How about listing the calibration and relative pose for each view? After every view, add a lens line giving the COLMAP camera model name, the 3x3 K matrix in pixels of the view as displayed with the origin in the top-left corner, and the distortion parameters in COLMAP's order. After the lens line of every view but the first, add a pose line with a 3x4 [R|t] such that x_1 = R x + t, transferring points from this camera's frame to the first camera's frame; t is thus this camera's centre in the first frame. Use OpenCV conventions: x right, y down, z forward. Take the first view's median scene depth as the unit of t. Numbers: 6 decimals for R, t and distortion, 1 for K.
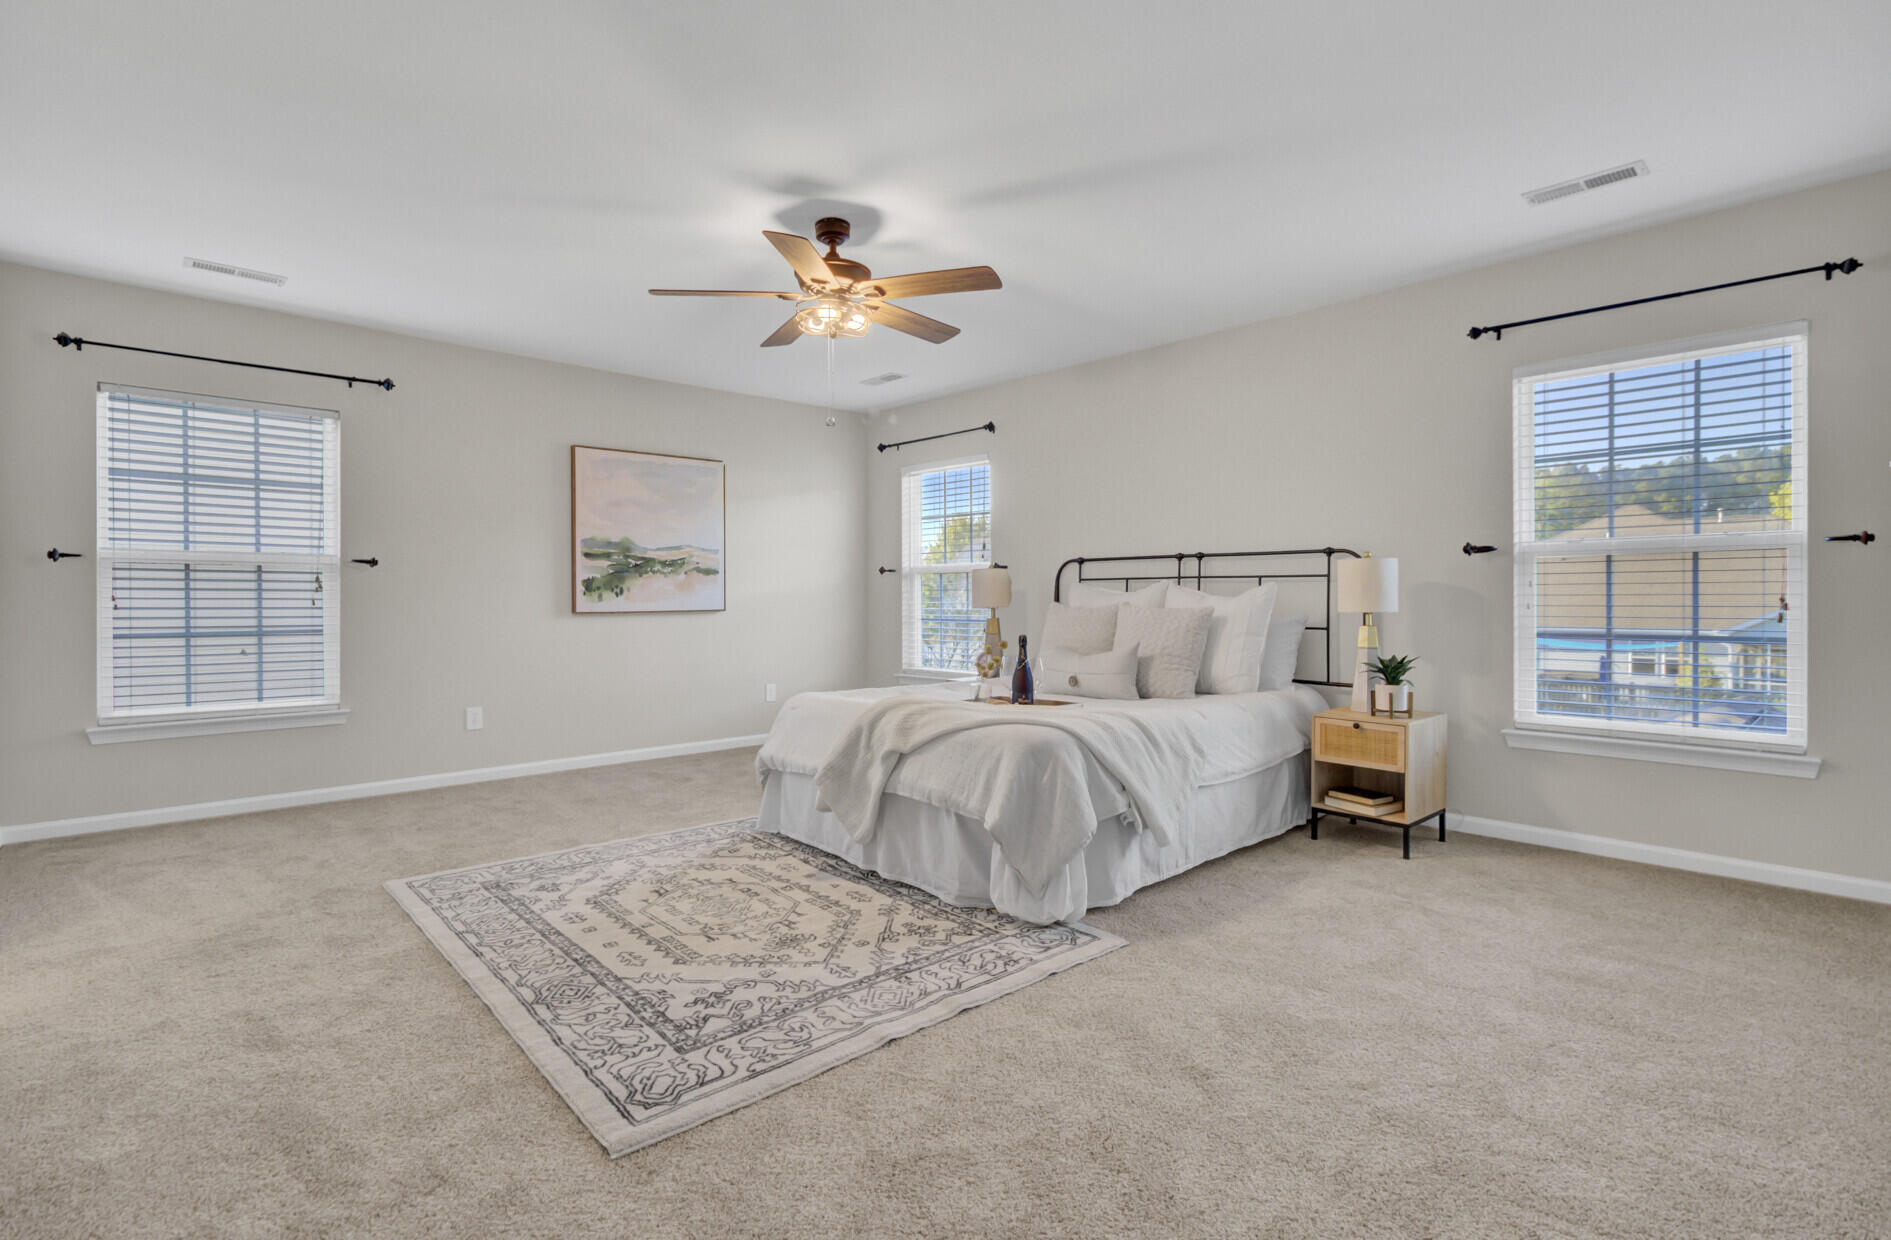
lens RADIAL K [[884.6, 0, 938.6], [0, 884.6, 591.2], [0, 0, 1]] dist [0.003441, 0.000414]
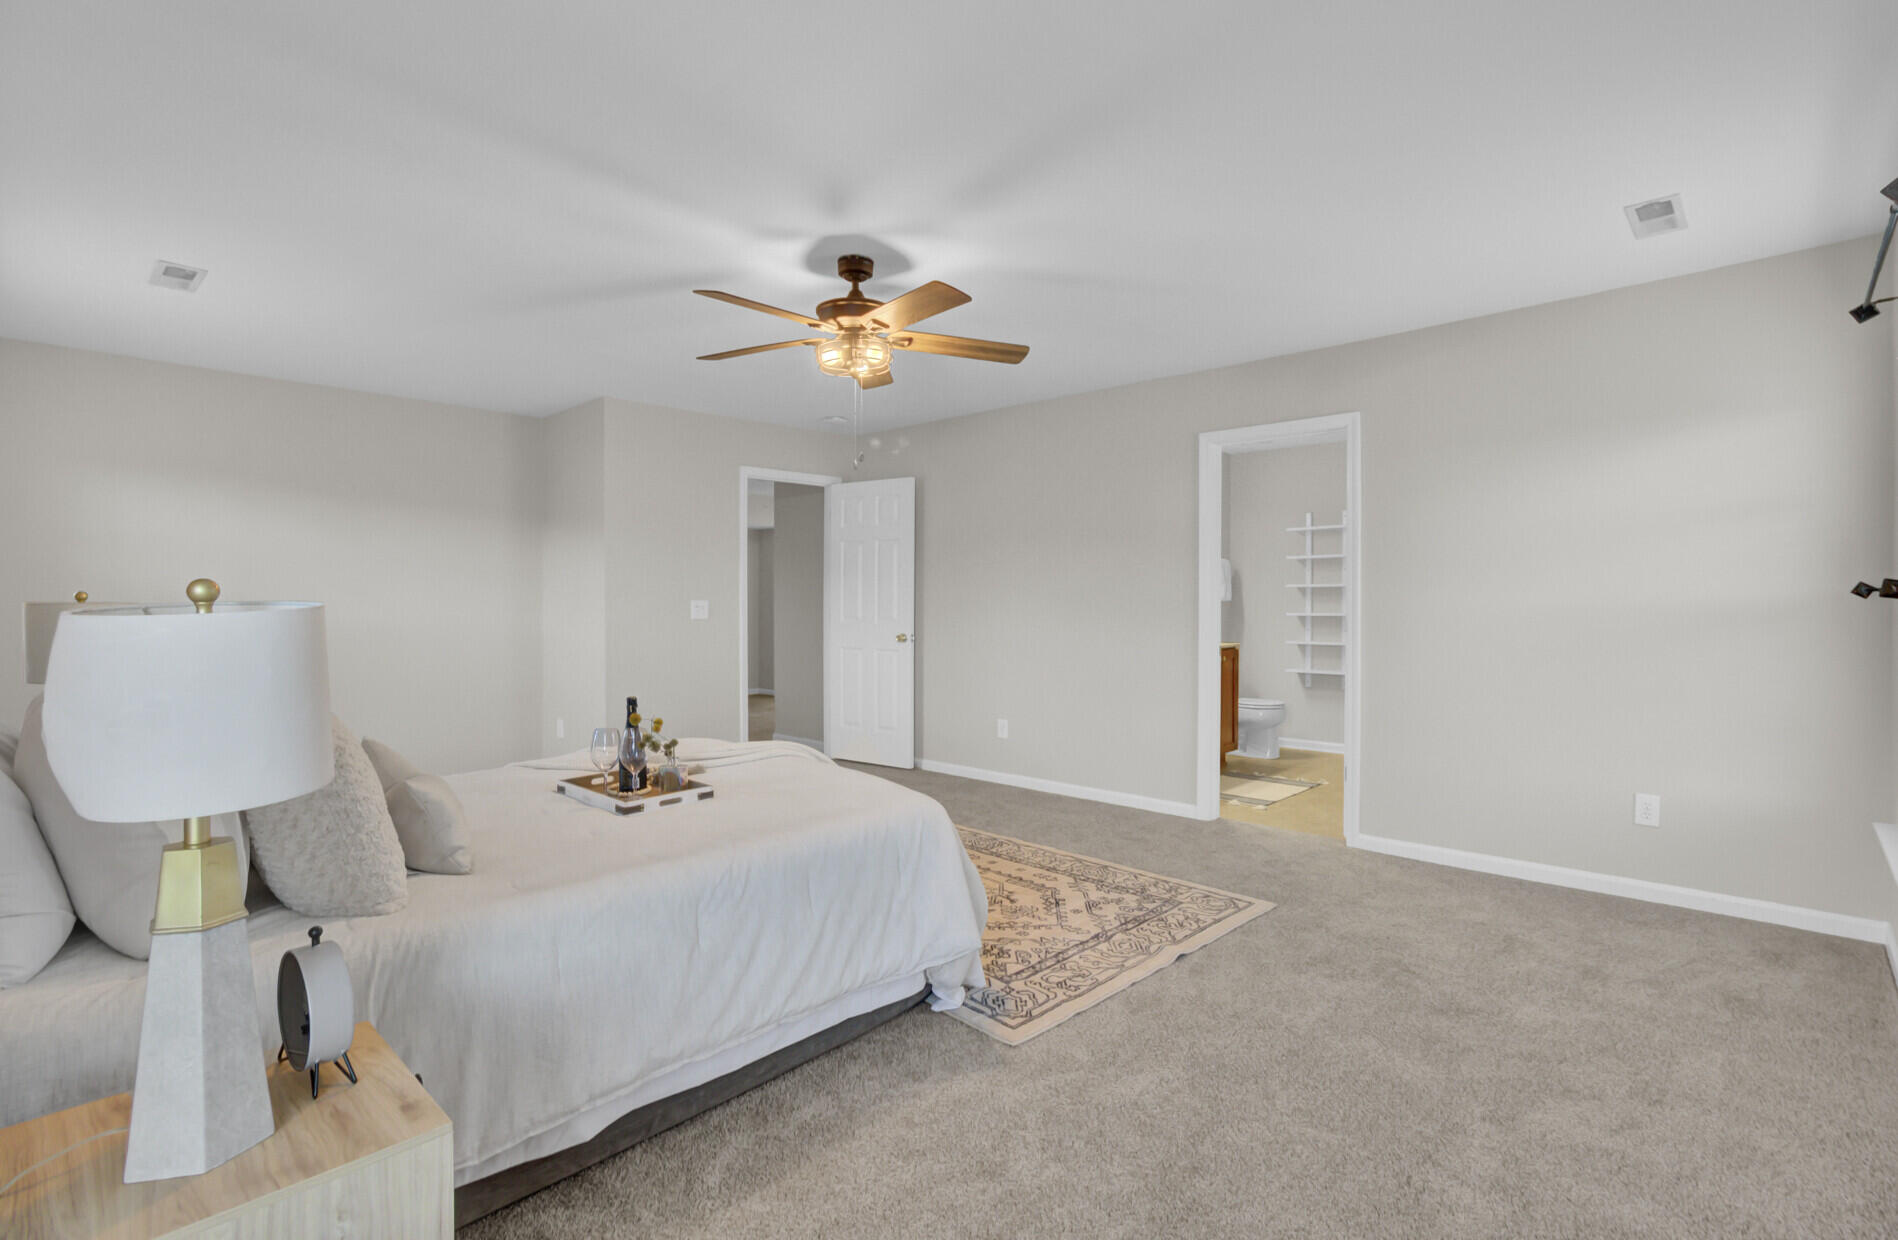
lens RADIAL K [[887.9, 0, 942.1], [0, 887.9, 591.1], [0, 0, 1]] dist [0.003441, 0.000414]
pose [[-0.997151, -0.002813, -0.075378, -0.154910], [-0.002288, 0.999973, -0.007043, -0.043217], [0.075395, -0.006850, -0.997130, 2.220323]]
